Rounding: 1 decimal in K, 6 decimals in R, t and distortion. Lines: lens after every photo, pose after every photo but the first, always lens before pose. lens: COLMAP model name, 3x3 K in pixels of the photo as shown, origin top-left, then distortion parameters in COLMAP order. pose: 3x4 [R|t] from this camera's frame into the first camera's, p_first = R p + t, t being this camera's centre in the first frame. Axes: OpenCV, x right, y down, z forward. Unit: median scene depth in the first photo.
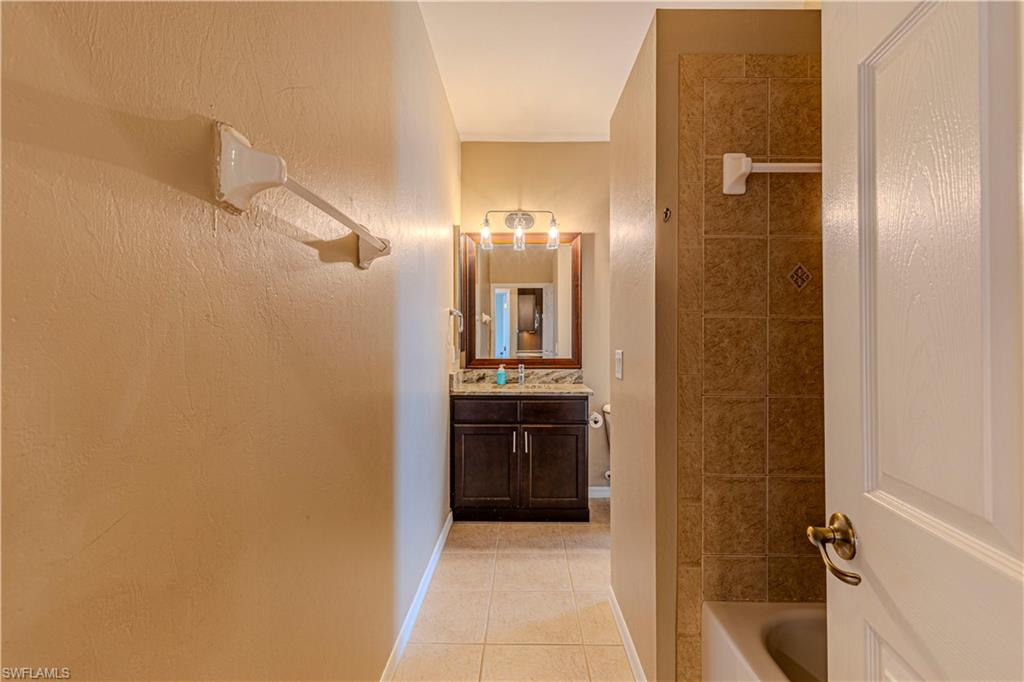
lens RADIAL K [[457.6, 0, 512.6], [0, 457.6, 340.3], [0, 0, 1]] dist [0.011854, -0.003046]
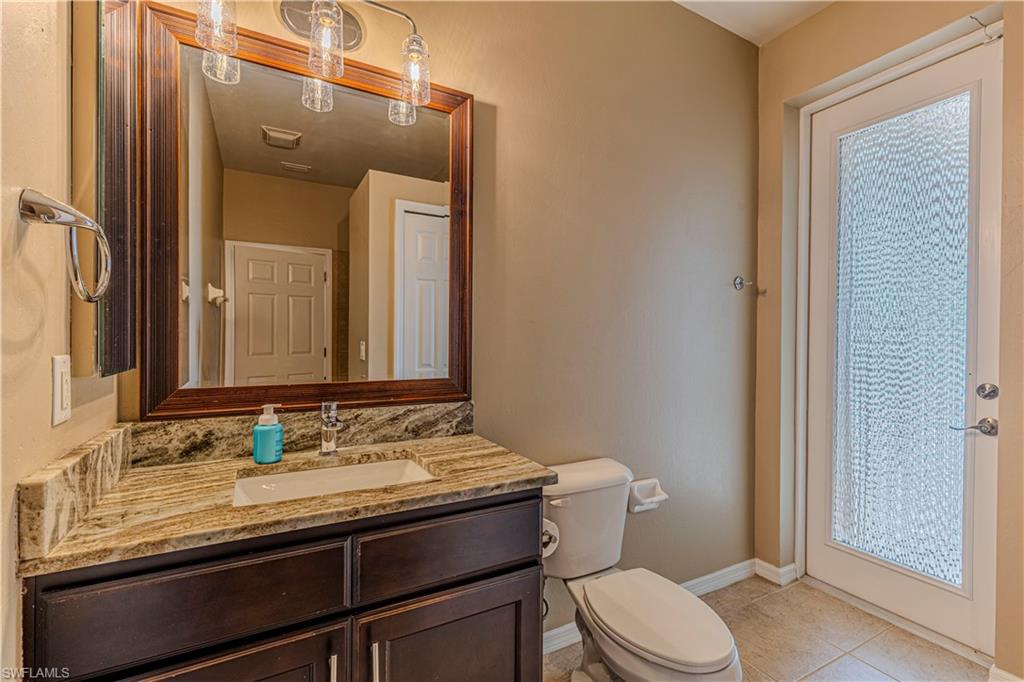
lens RADIAL K [[457.6, 0, 514.1], [0, 457.6, 339.6], [0, 0, 1]] dist [0.011854, -0.003046]
pose [[0.867374, 0.007353, 0.497603, -0.036265], [-0.010114, 0.999945, 0.002854, 0.000929], [-0.497555, -0.007509, 0.867400, 0.590150]]
